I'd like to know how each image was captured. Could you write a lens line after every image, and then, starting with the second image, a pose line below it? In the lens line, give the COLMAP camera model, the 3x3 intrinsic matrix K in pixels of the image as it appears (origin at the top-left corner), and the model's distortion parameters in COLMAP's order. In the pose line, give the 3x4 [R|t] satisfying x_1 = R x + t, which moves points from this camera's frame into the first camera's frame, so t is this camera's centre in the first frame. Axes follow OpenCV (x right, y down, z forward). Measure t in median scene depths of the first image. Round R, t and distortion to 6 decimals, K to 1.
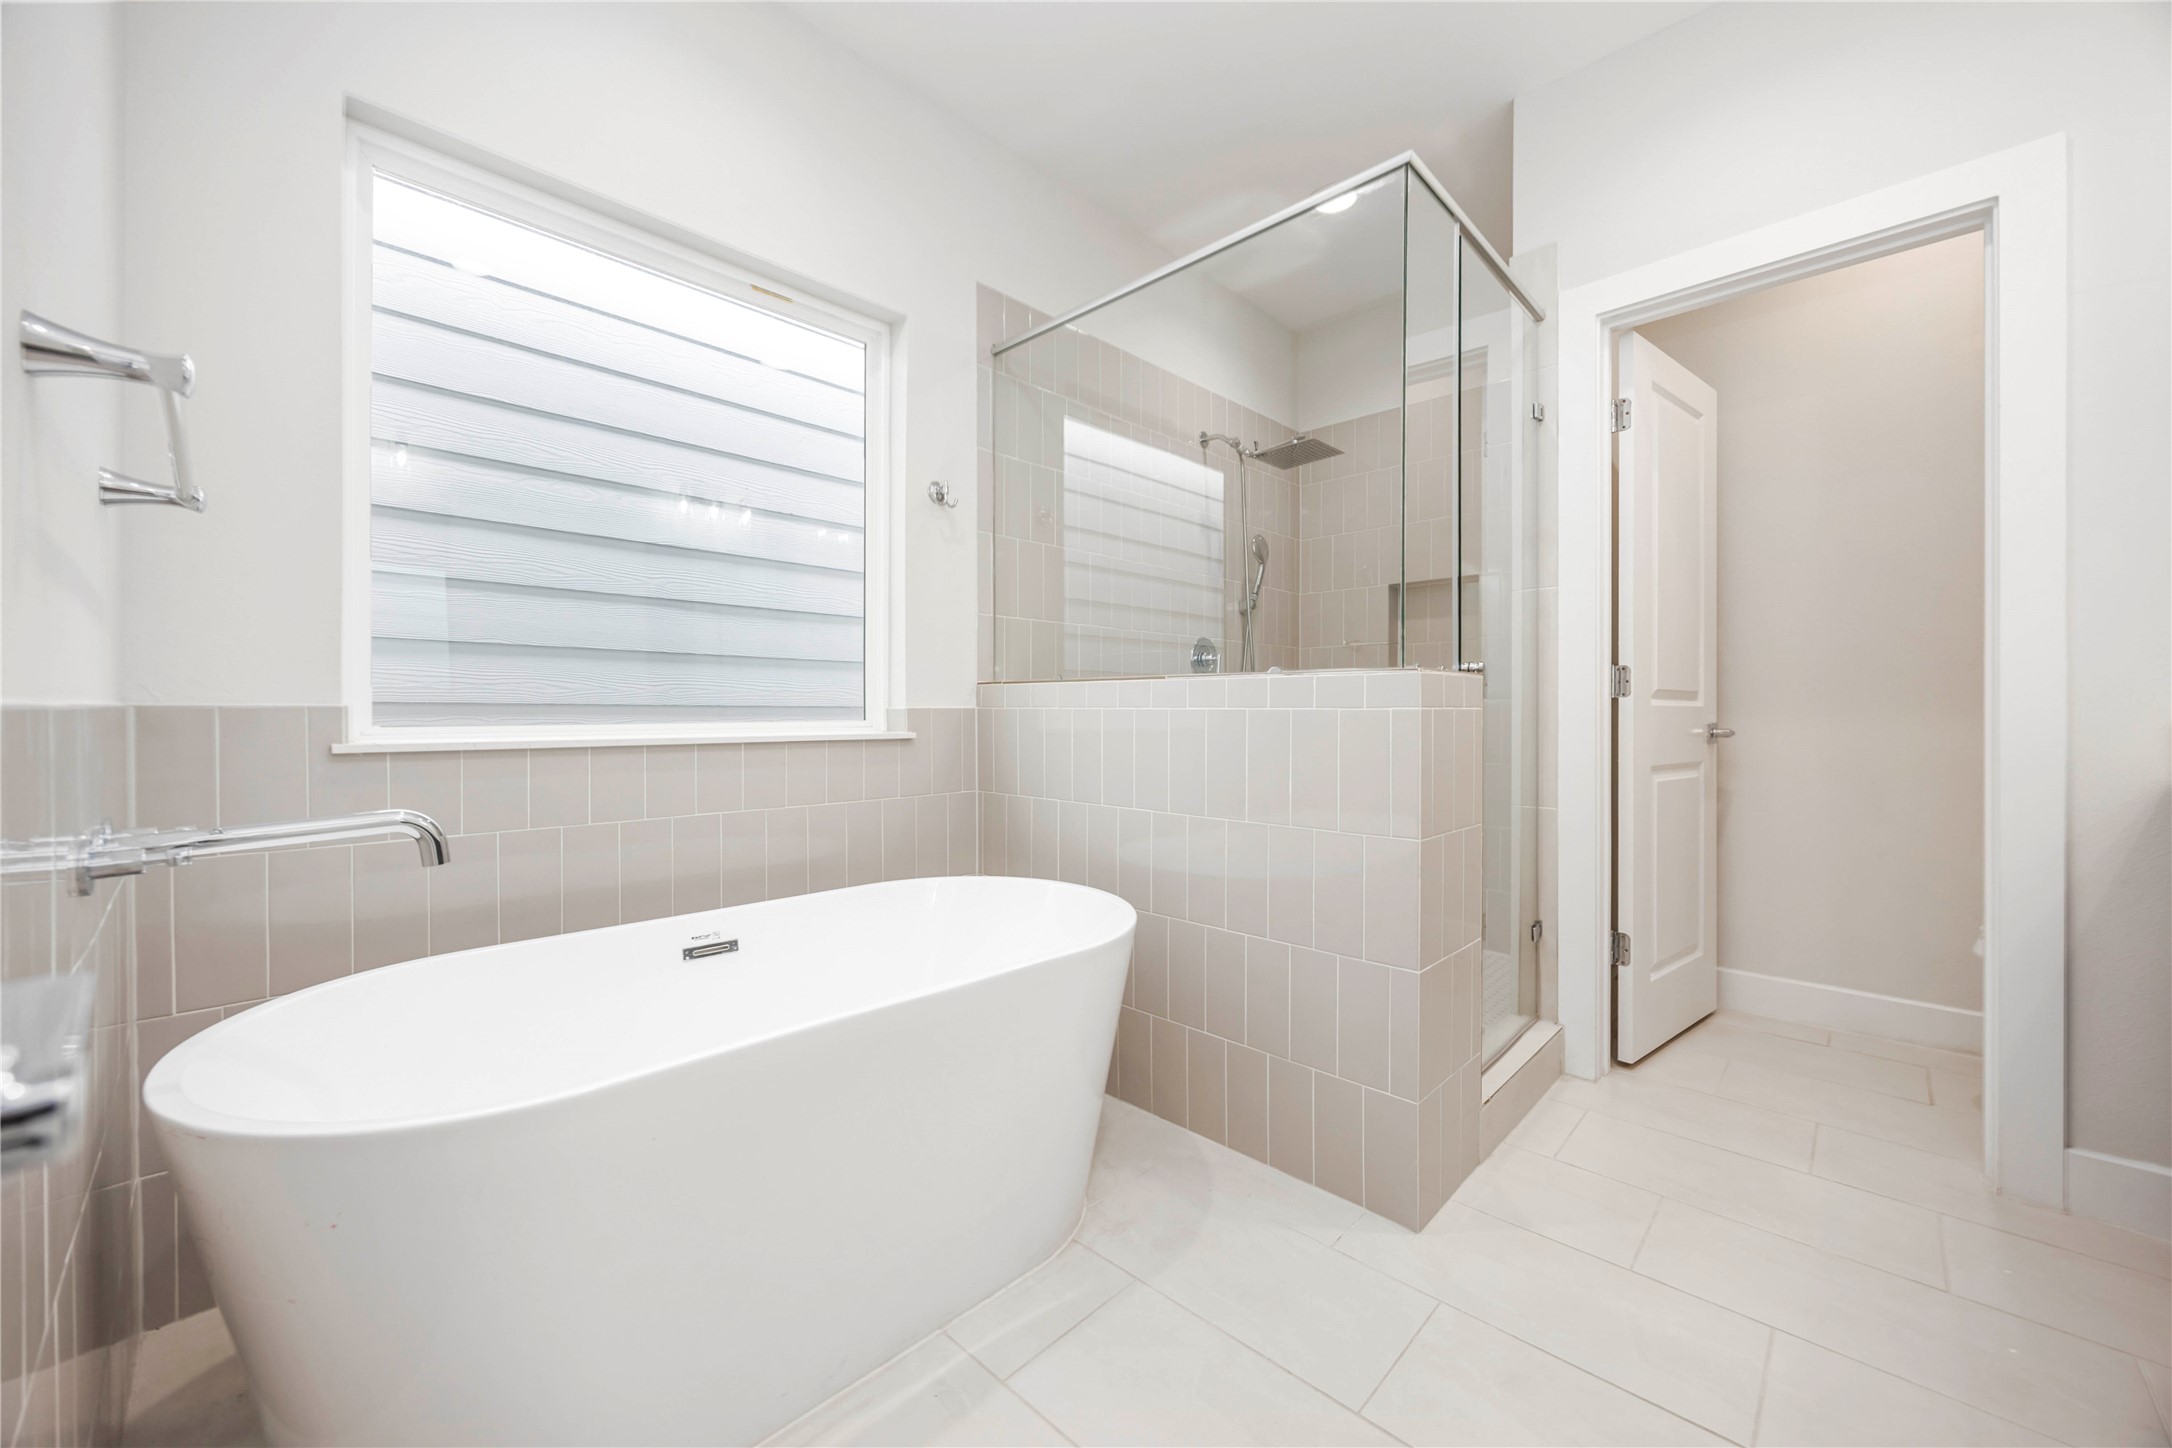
lens RADIAL K [[836.7, 0, 1054.0], [0, 836.7, 718.8], [0, 0, 1]] dist [-0.001822, 0.000341]
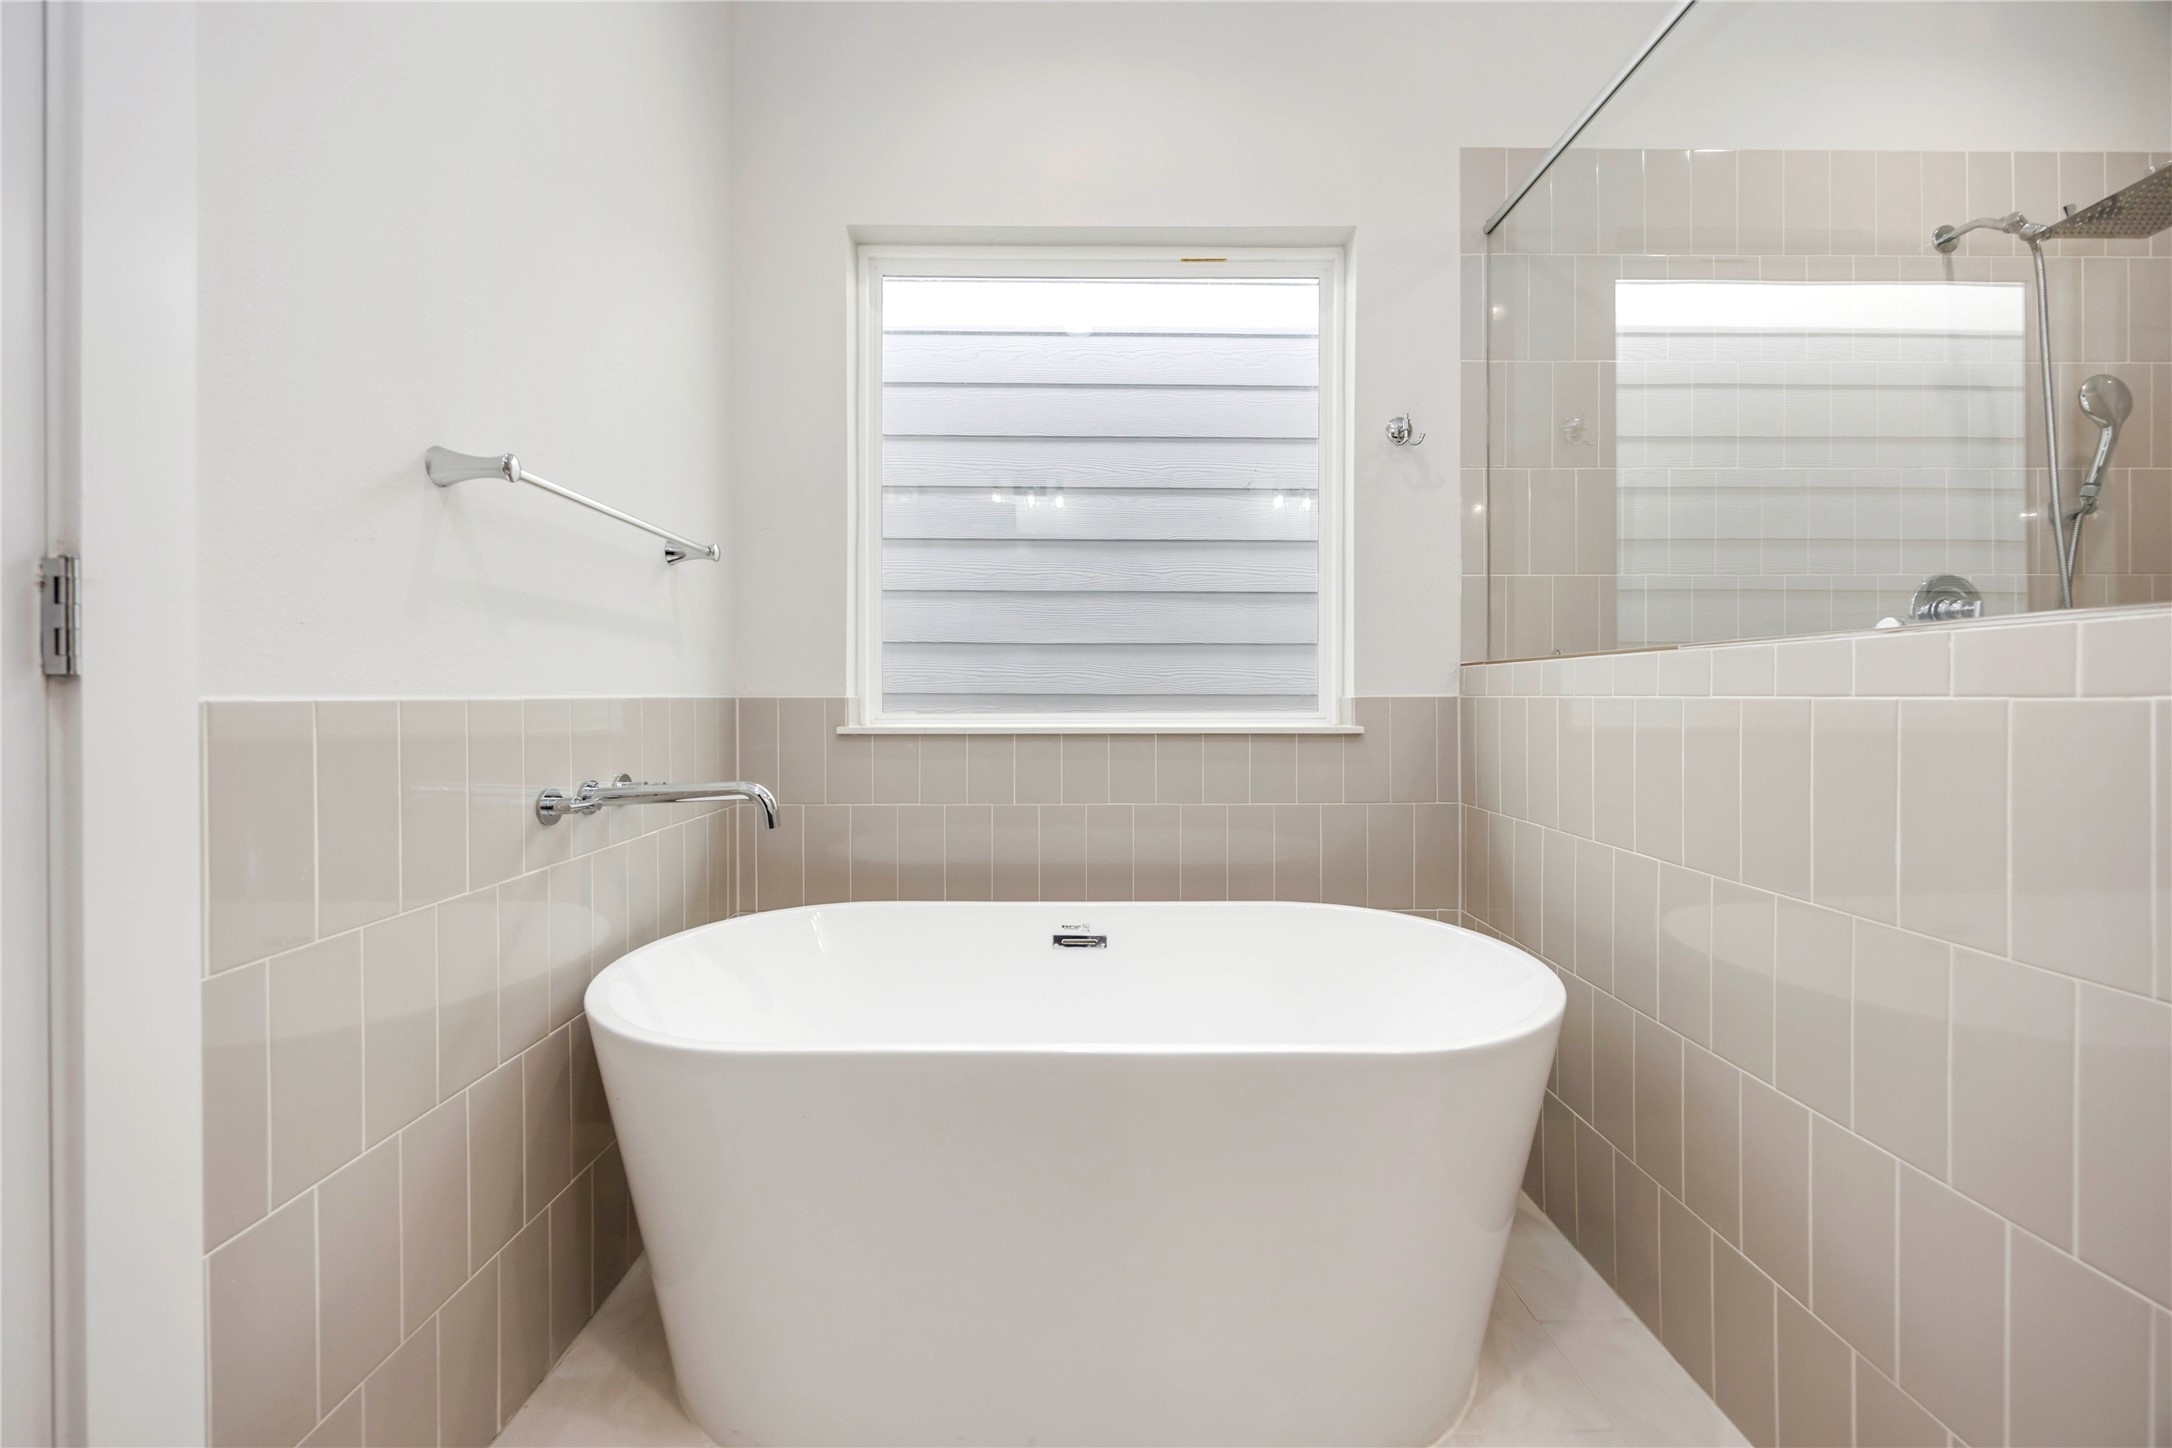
lens RADIAL K [[836.7, 0, 1085.3], [0, 836.7, 707.3], [0, 0, 1]] dist [-0.001822, 0.000341]
pose [[0.717780, 0.004552, -0.696255, 0.197463], [-0.005325, 0.999985, 0.001048, -0.001994], [0.696249, 0.002956, 0.717794, 0.199747]]
